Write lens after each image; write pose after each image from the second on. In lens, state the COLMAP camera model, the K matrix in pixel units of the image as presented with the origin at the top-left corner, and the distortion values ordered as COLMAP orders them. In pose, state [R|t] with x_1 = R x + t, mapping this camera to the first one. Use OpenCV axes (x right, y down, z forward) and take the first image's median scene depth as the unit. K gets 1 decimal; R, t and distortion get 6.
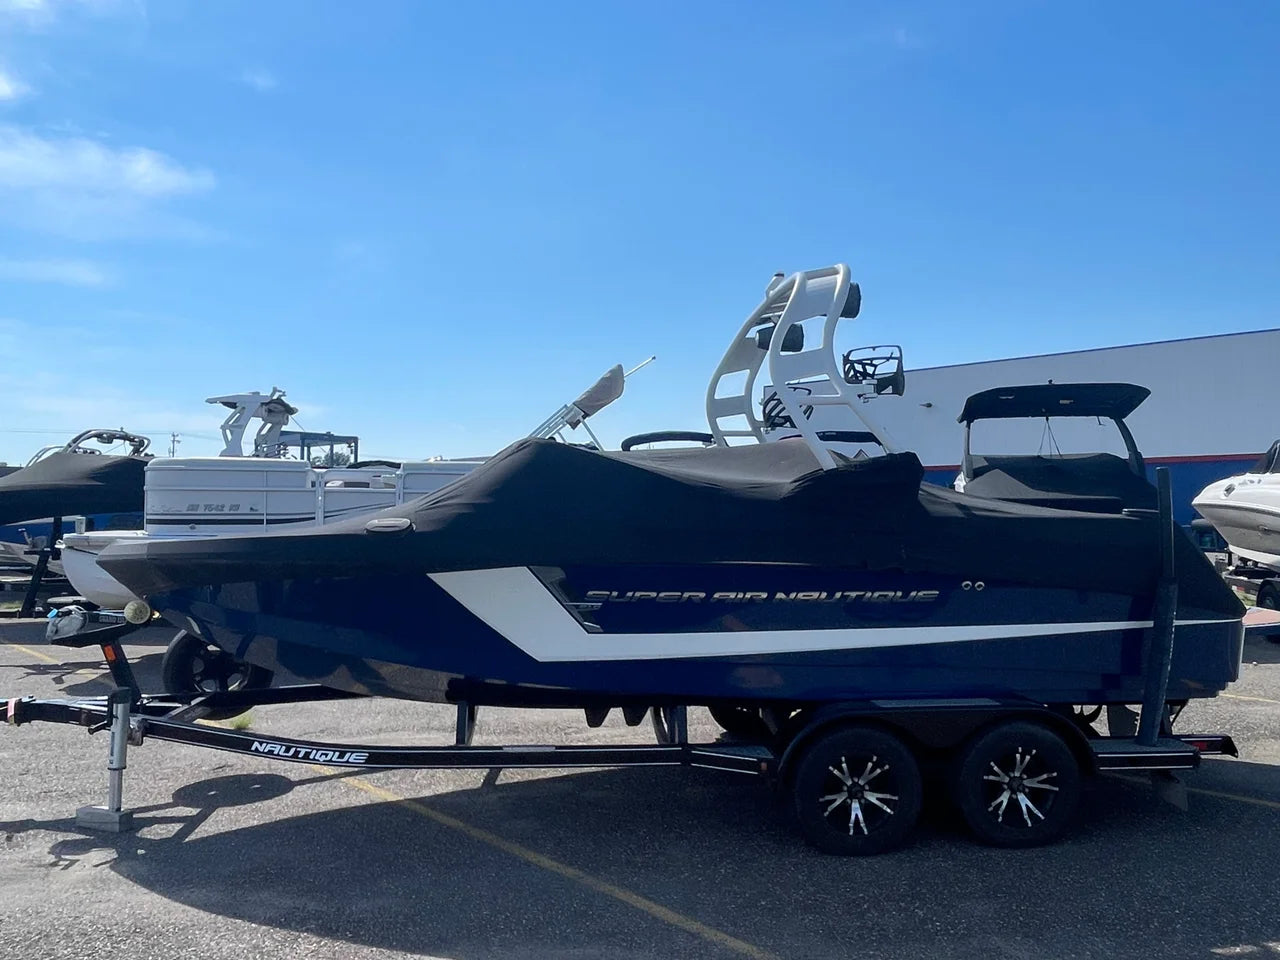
lens RADIAL K [[943.7, 0, 633.6], [0, 943.7, 492.1], [0, 0, 1]] dist [0.003617, -0.005250]
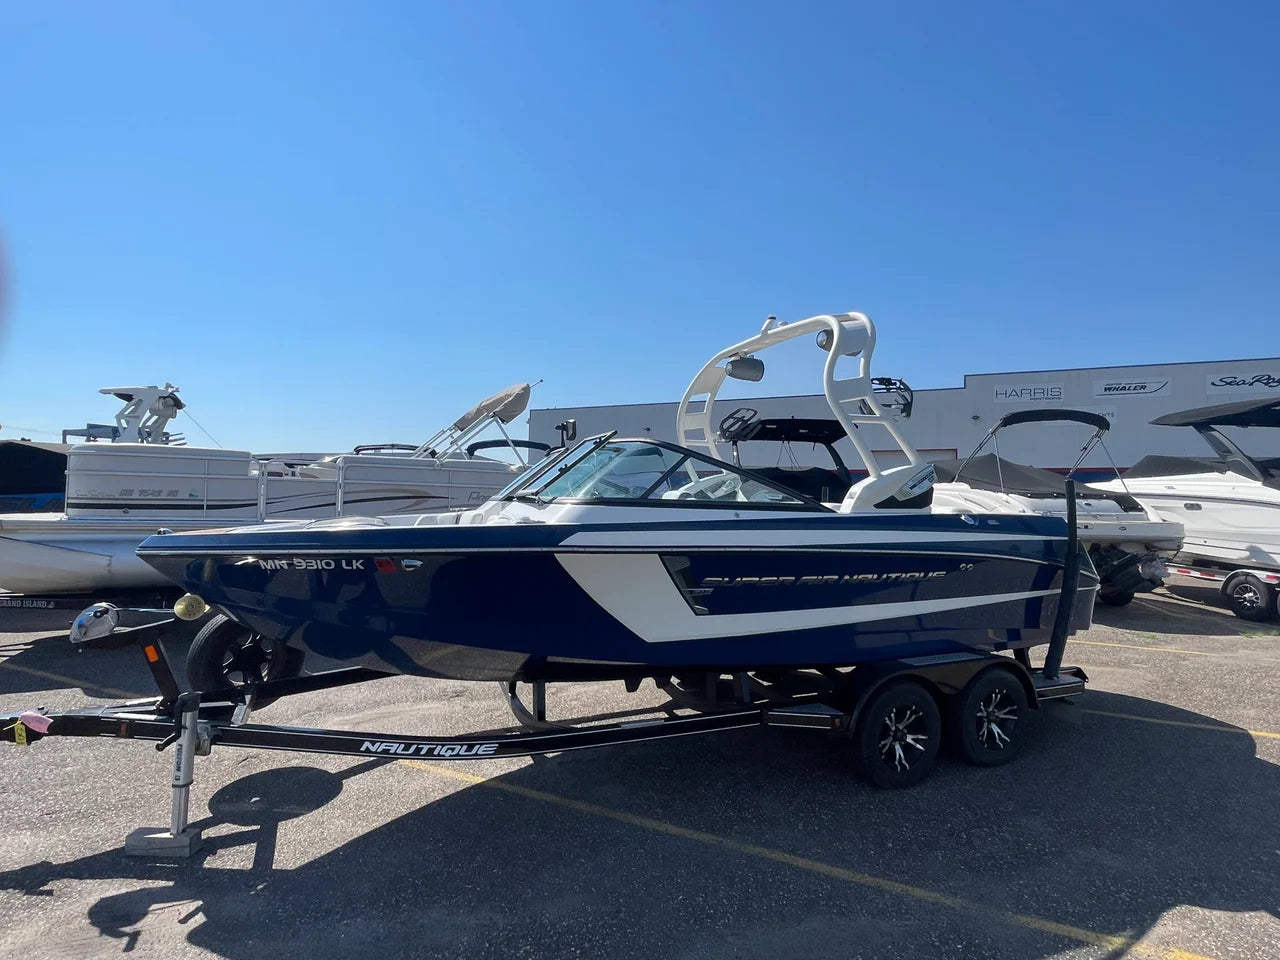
lens RADIAL K [[675.1, 0, 630.7], [0, 675.1, 477.6], [0, 0, 1]] dist [-0.002585, 0.001375]
pose [[0.945801, 0.026087, 0.323698, -0.375103], [-0.021547, 0.999613, -0.017603, 0.002352], [-0.324032, 0.009674, 0.945997, 0.261671]]
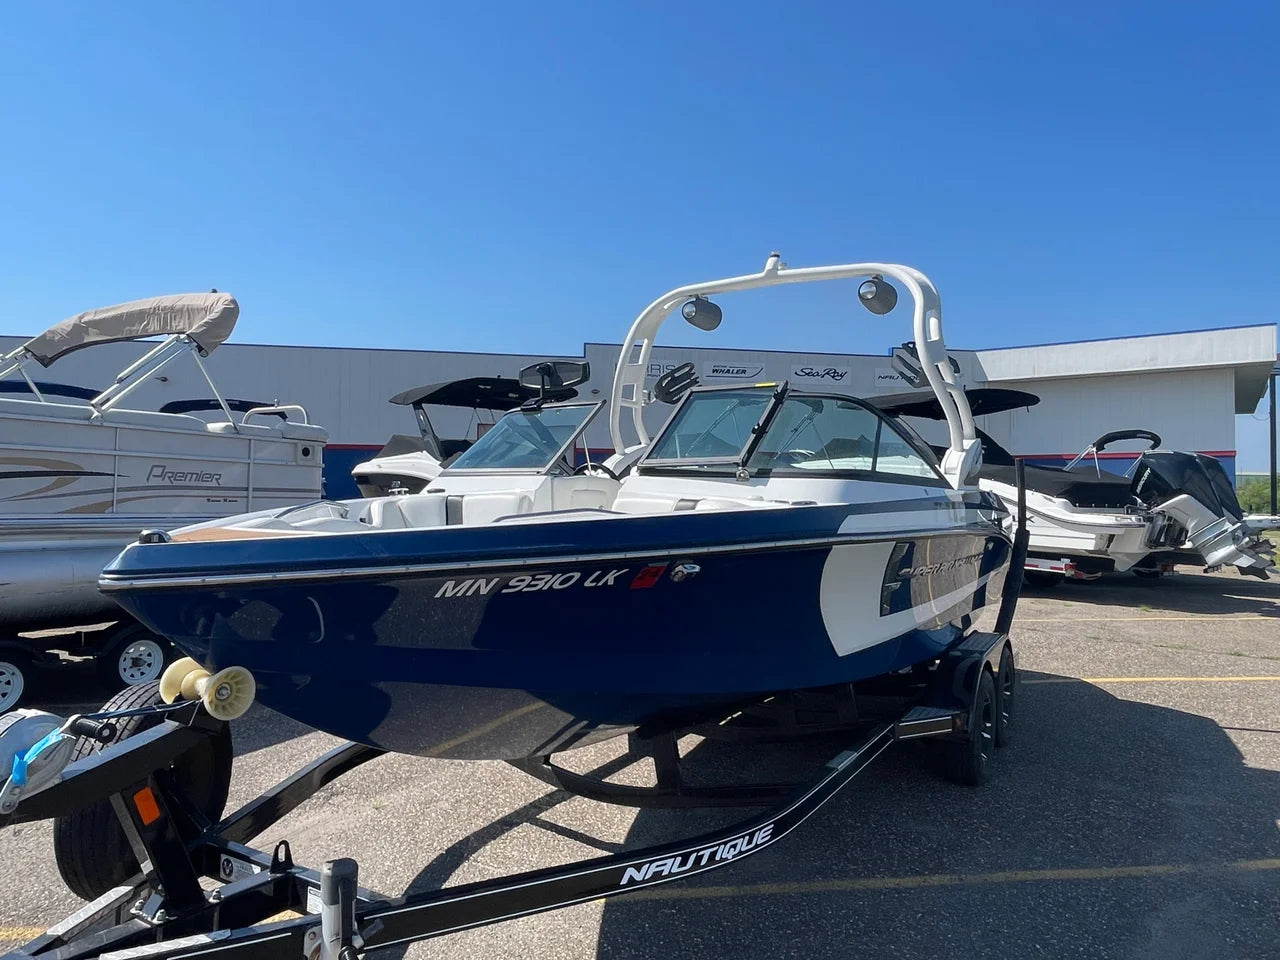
lens RADIAL K [[848.1, 0, 638.3], [0, 848.1, 477.9], [0, 0, 1]] dist [0.000629, -0.000270]
pose [[0.594100, 0.020987, 0.804118, -0.822006], [-0.025726, 0.999644, -0.007083, 0.027766], [-0.803980, -0.016479, 0.594428, 0.689034]]
